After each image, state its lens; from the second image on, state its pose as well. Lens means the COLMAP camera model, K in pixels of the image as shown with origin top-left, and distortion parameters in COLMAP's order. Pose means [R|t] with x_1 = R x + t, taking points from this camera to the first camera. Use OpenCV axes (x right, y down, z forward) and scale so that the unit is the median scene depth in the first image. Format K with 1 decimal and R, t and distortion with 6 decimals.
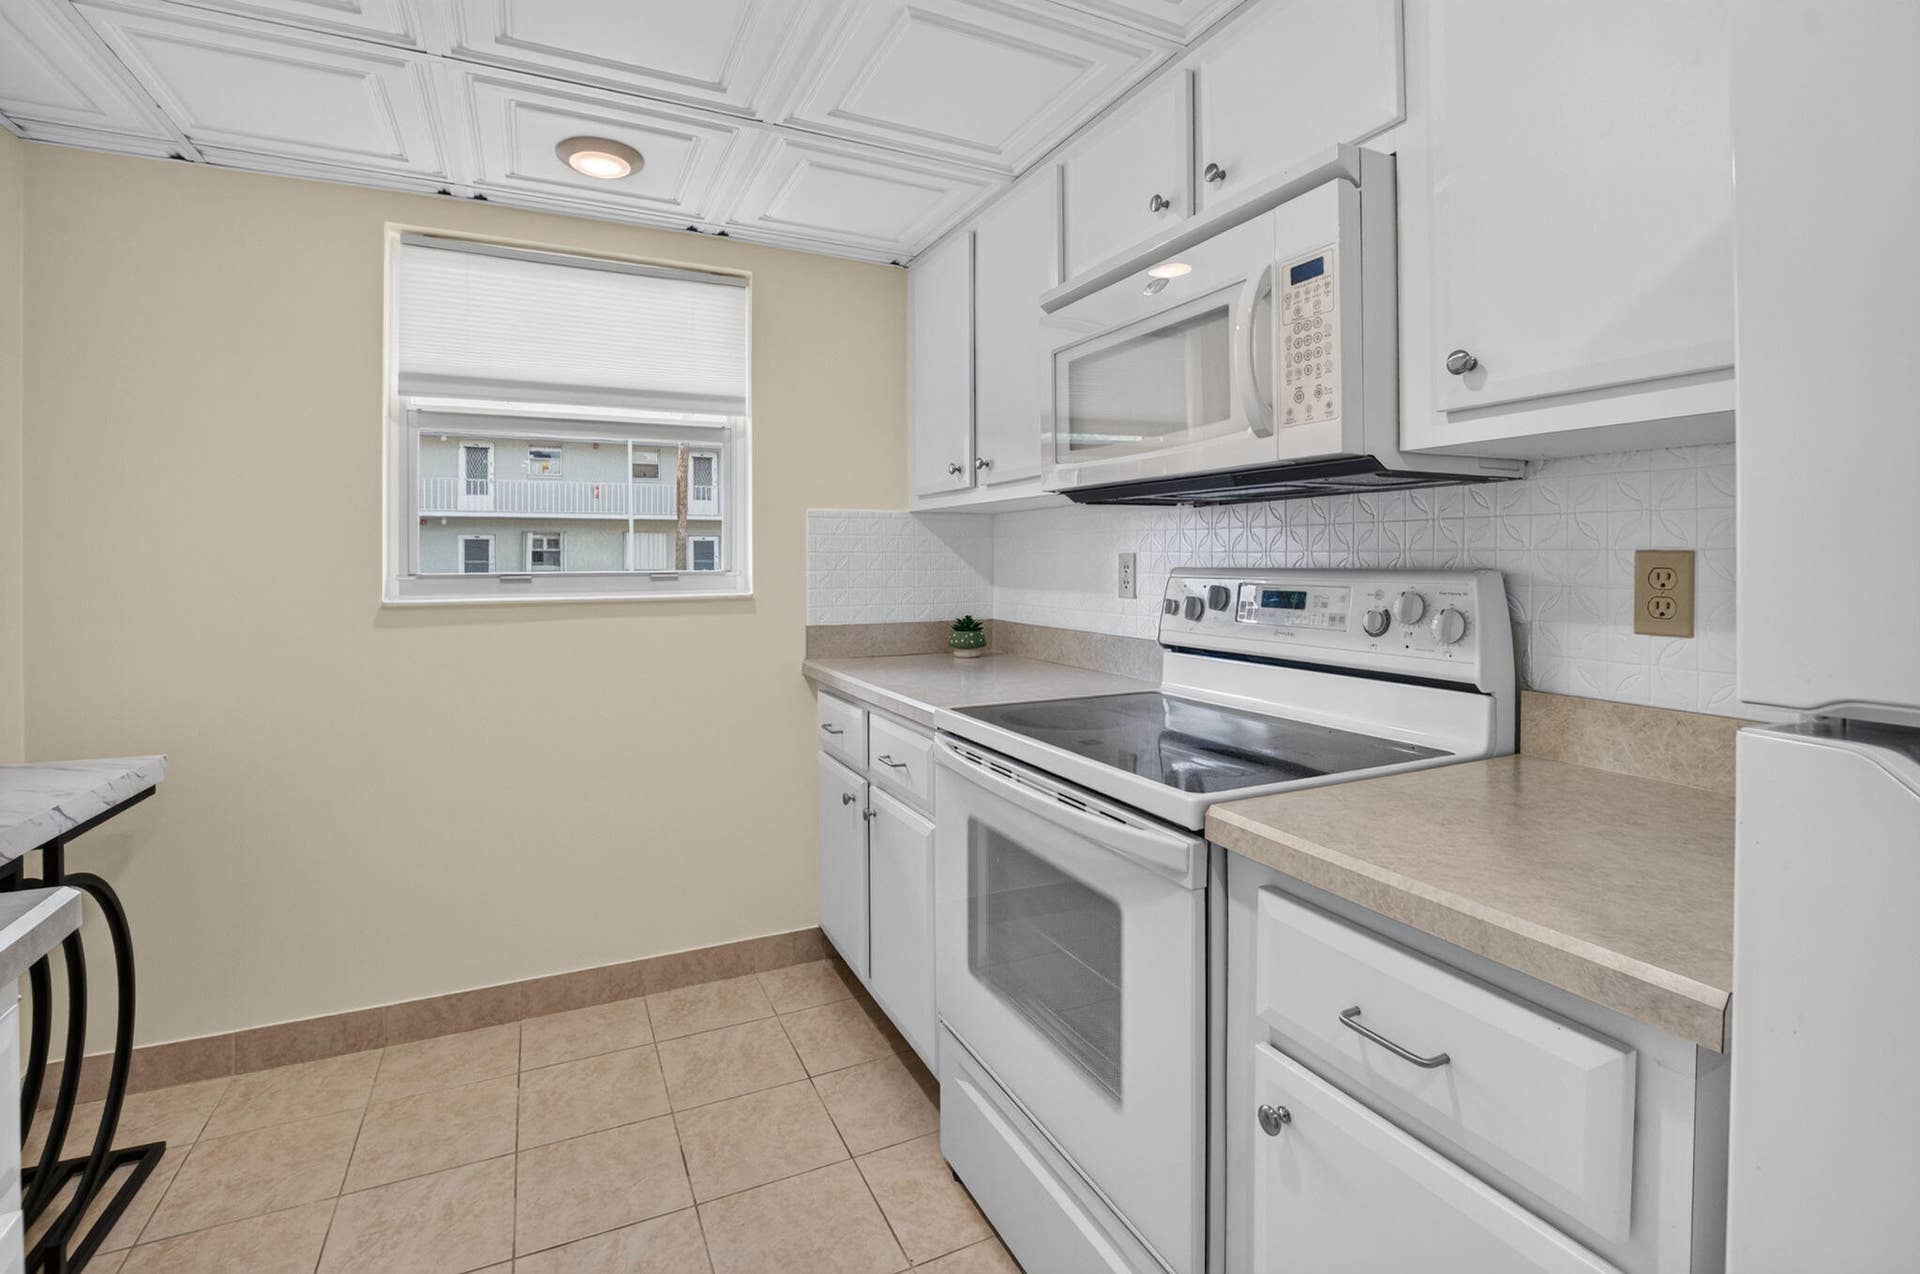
lens RADIAL K [[867.3, 0, 960.7], [0, 867.3, 558.3], [0, 0, 1]] dist [-0.035398, 0.003761]
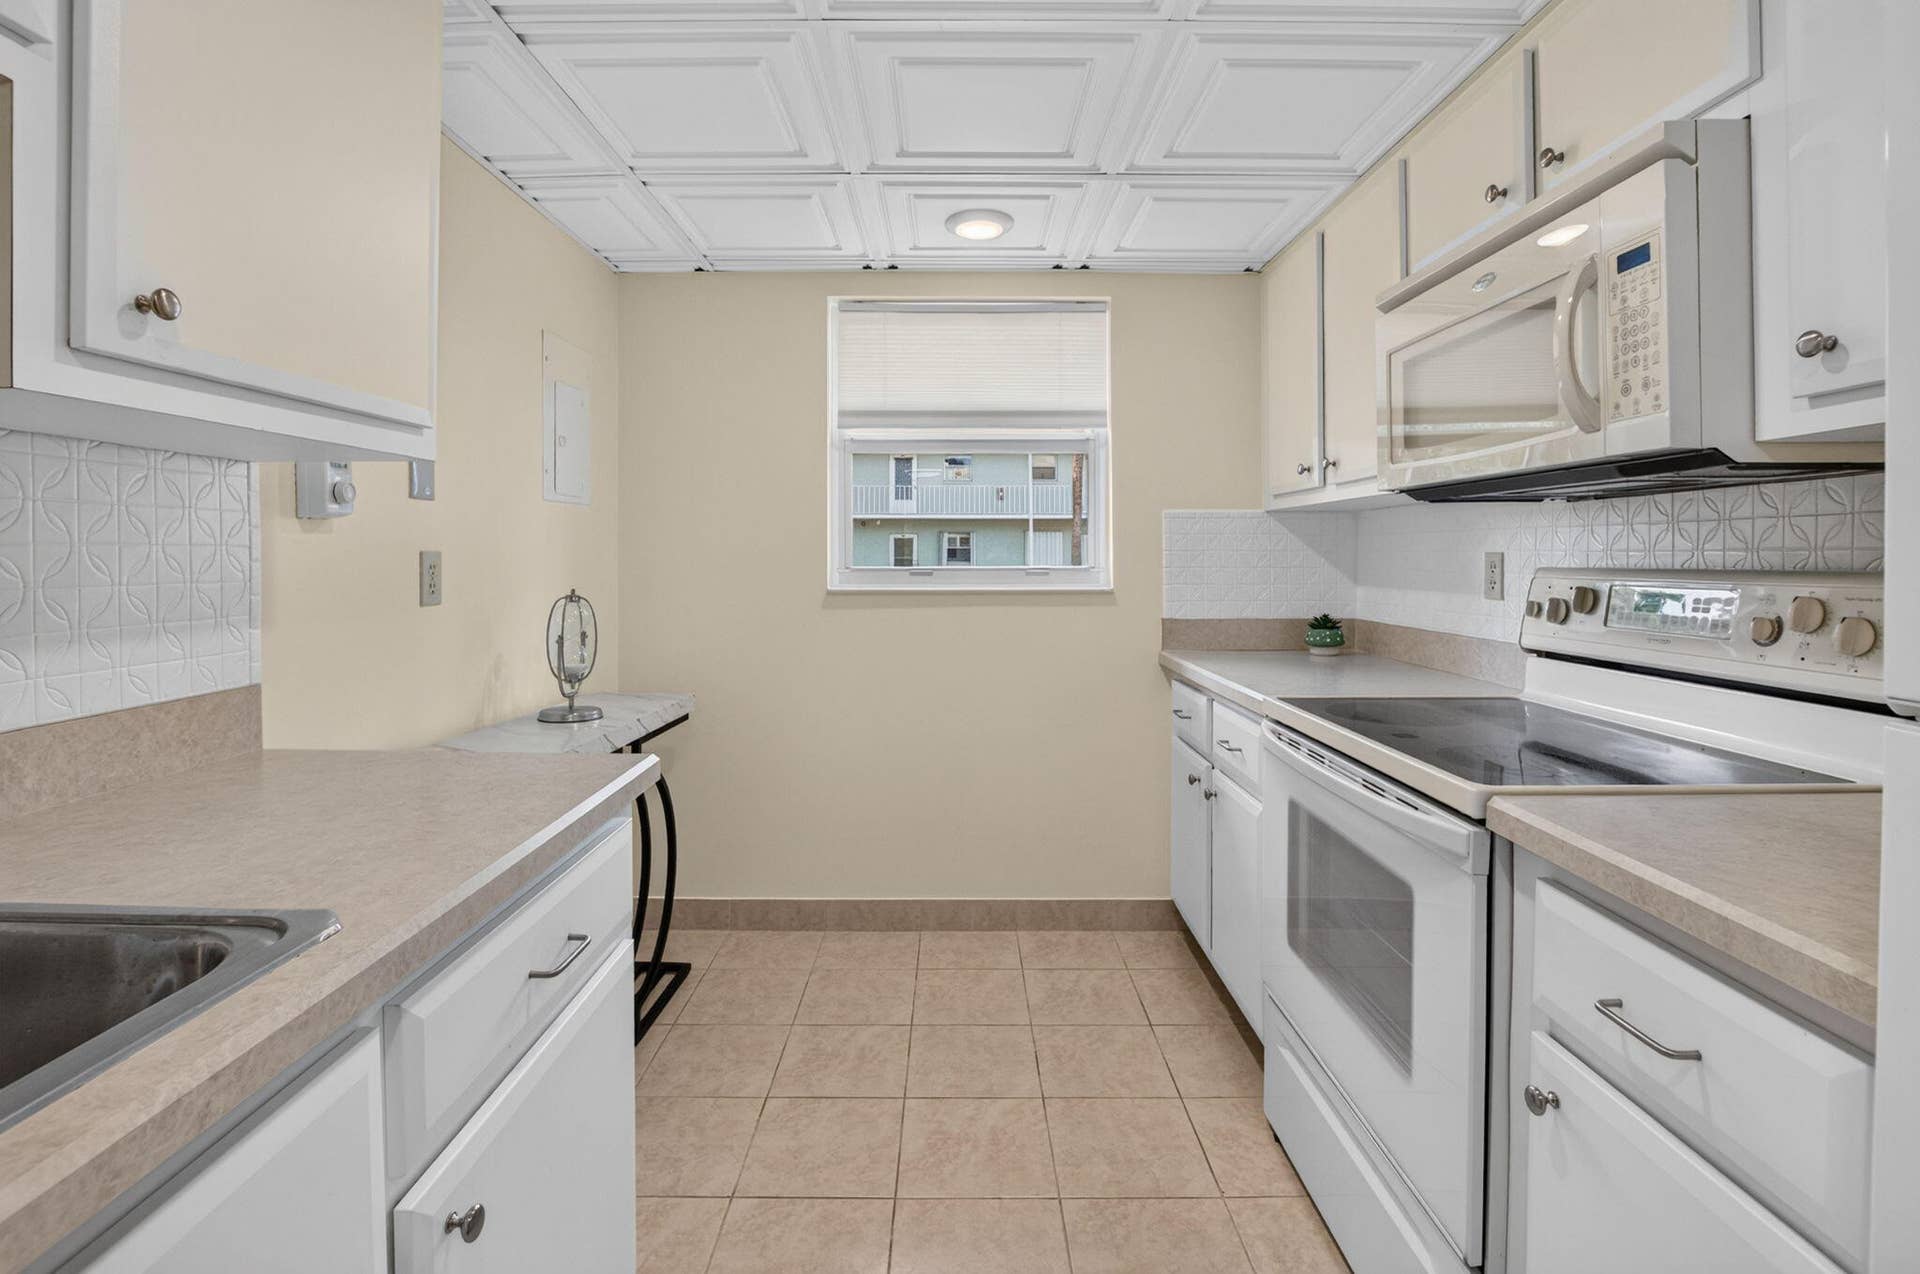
lens RADIAL K [[866.0, 0, 955.4], [0, 866.0, 565.0], [0, 0, 1]] dist [-0.017315, -0.012458]
pose [[0.898424, 0.006560, -0.439079, 0.086123], [-0.001698, 0.999933, 0.011464, -0.001313], [0.439125, -0.009554, 0.898375, -0.111869]]
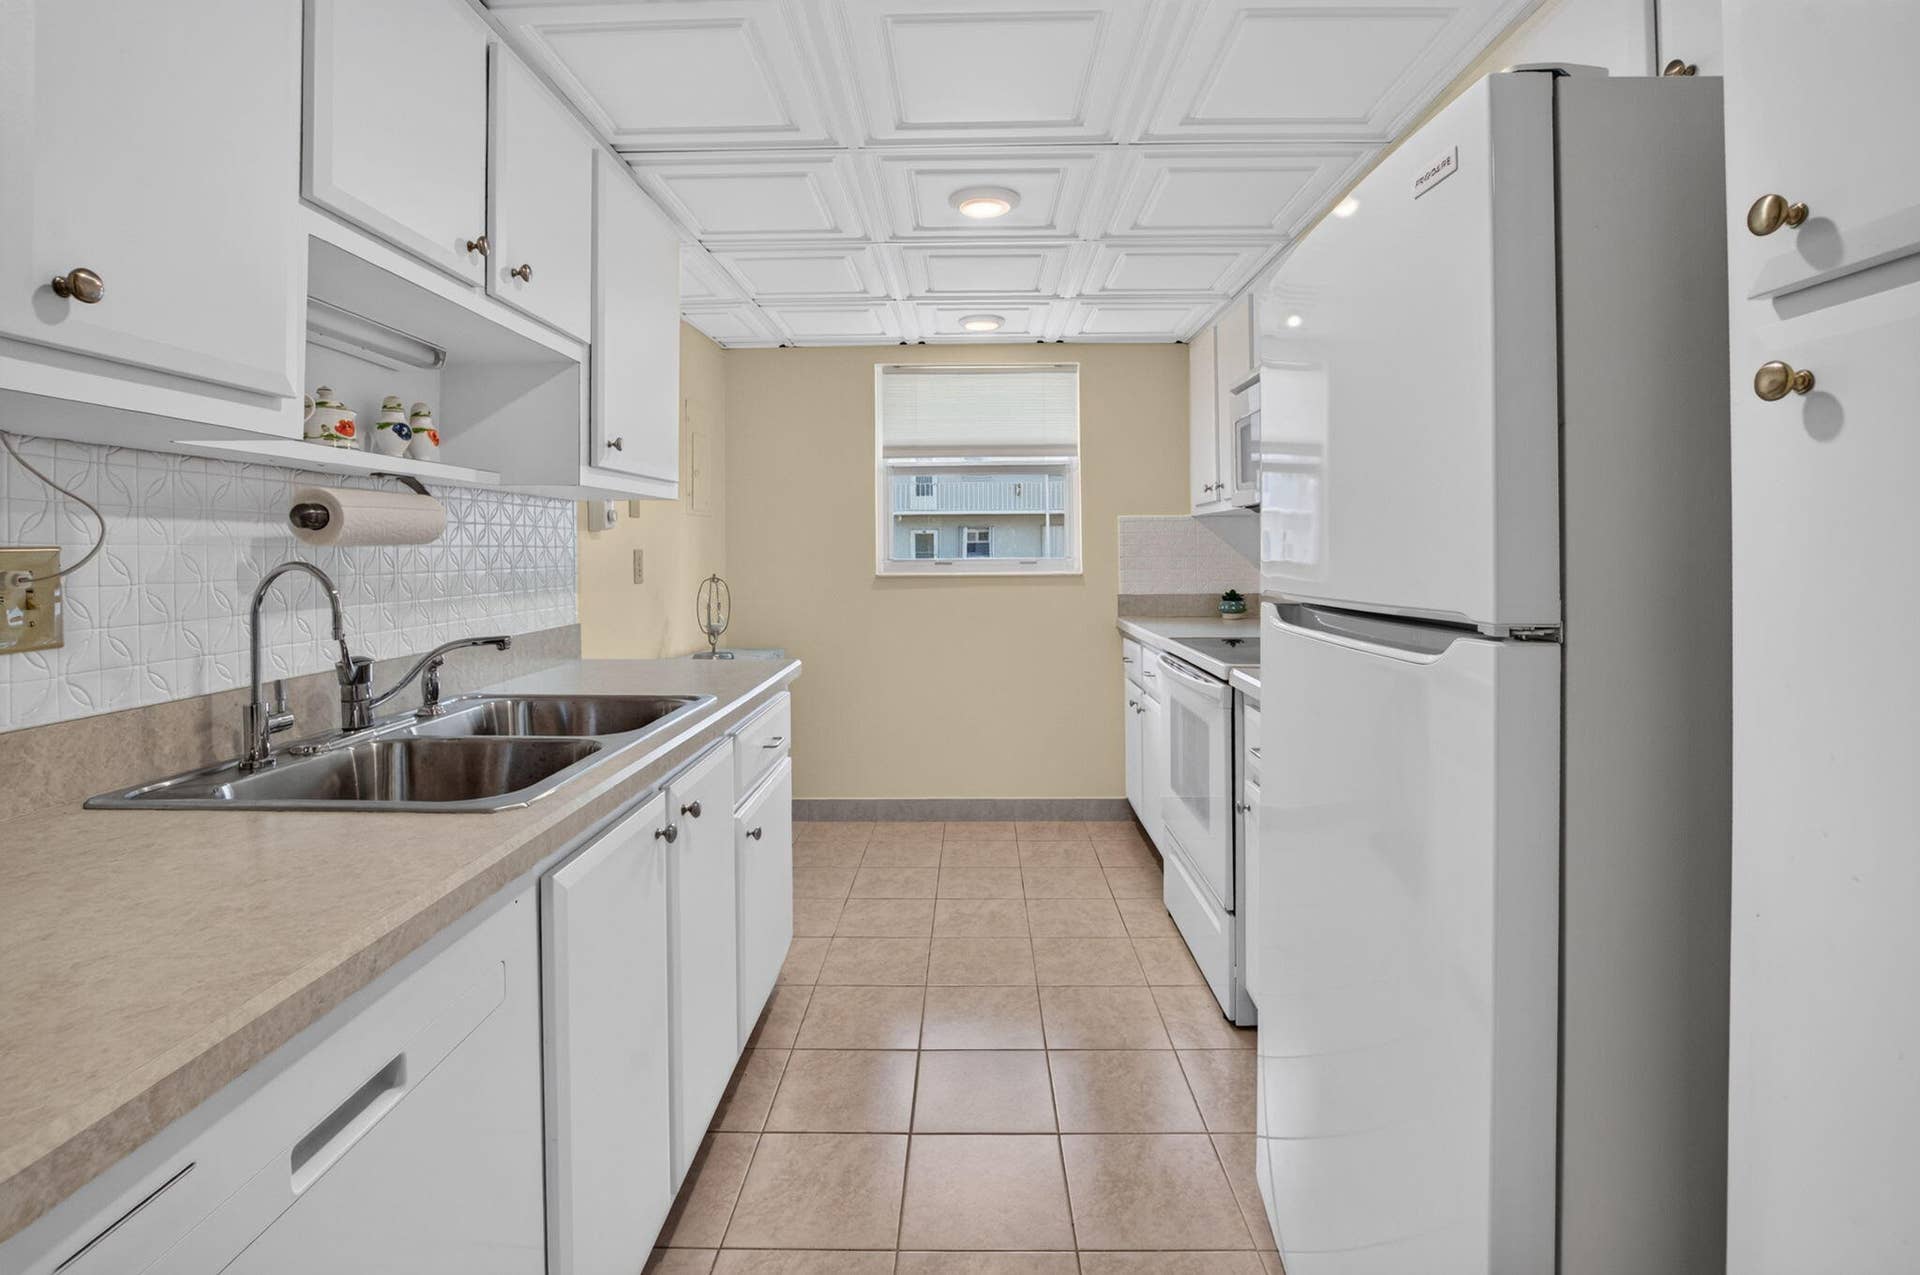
lens RADIAL K [[865.4, 0, 958.7], [0, 865.4, 578.0], [0, 0, 1]] dist [-0.018907, -0.000197]
pose [[0.889581, 0.010160, -0.456665, 0.350020], [0.005476, 0.999444, 0.032902, -0.001322], [0.456745, -0.031769, 0.889030, -0.611629]]
